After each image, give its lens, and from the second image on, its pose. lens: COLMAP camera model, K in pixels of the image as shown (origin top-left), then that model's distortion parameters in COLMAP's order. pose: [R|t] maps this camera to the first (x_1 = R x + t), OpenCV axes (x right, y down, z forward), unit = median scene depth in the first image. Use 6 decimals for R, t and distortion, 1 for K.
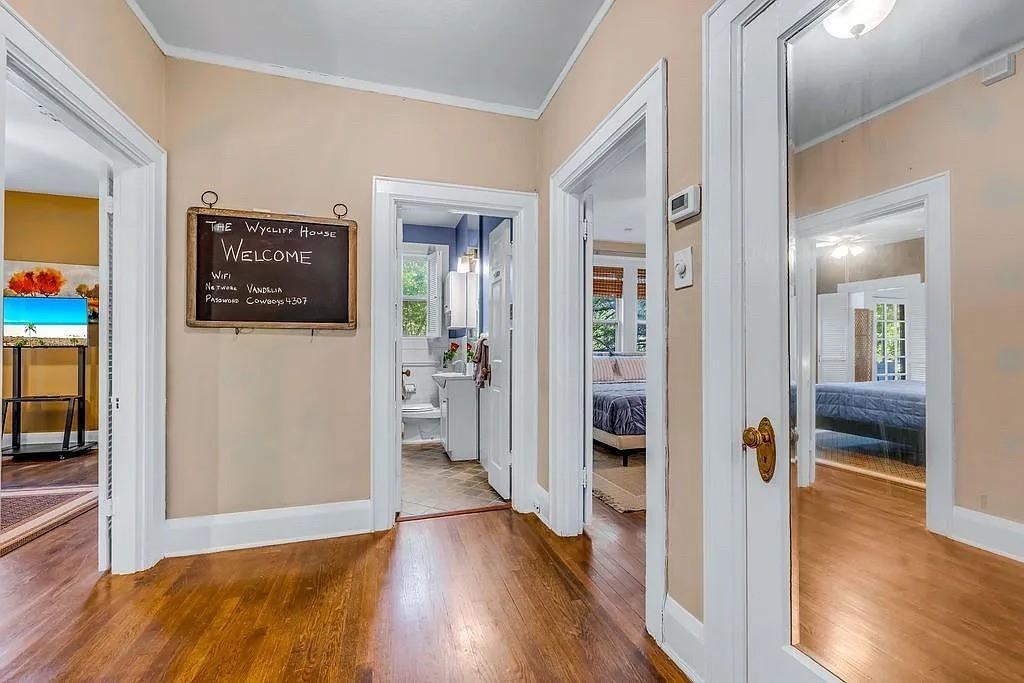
lens RADIAL K [[432.5, 0, 514.7], [0, 432.5, 350.5], [0, 0, 1]] dist [0.000786, 0.000014]
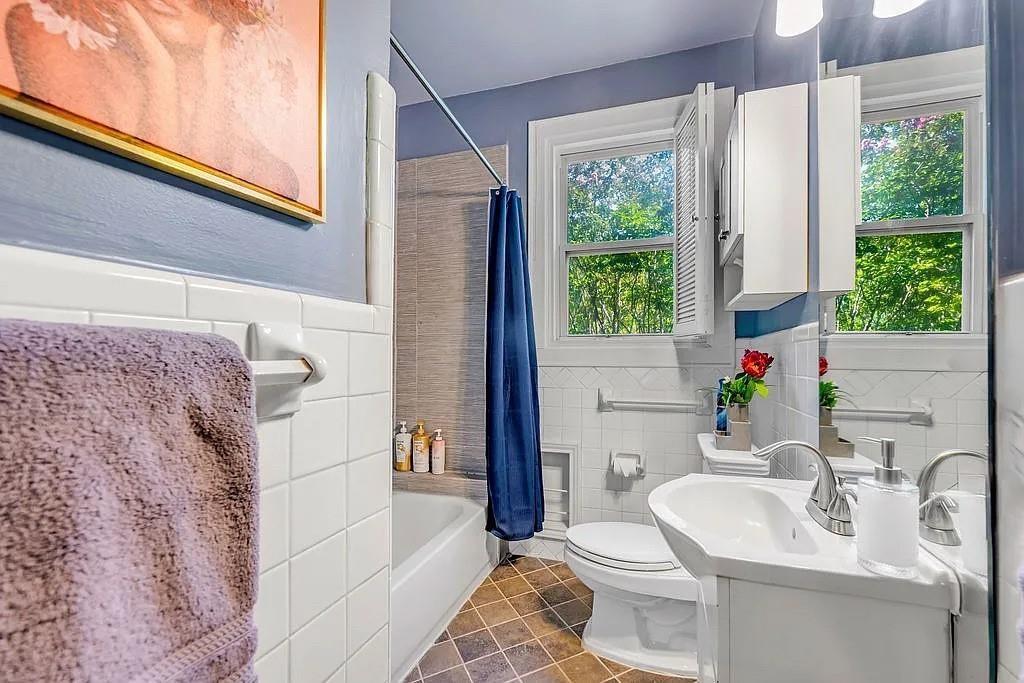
lens RADIAL K [[432.5, 0, 514.7], [0, 432.5, 350.5], [0, 0, 1]] dist [0.000786, 0.000014]
pose [[0.807307, -0.000904, -0.590131, -0.093940], [-0.002526, 0.999984, -0.004987, -0.016413], [0.590127, 0.005517, 0.807292, 0.633758]]
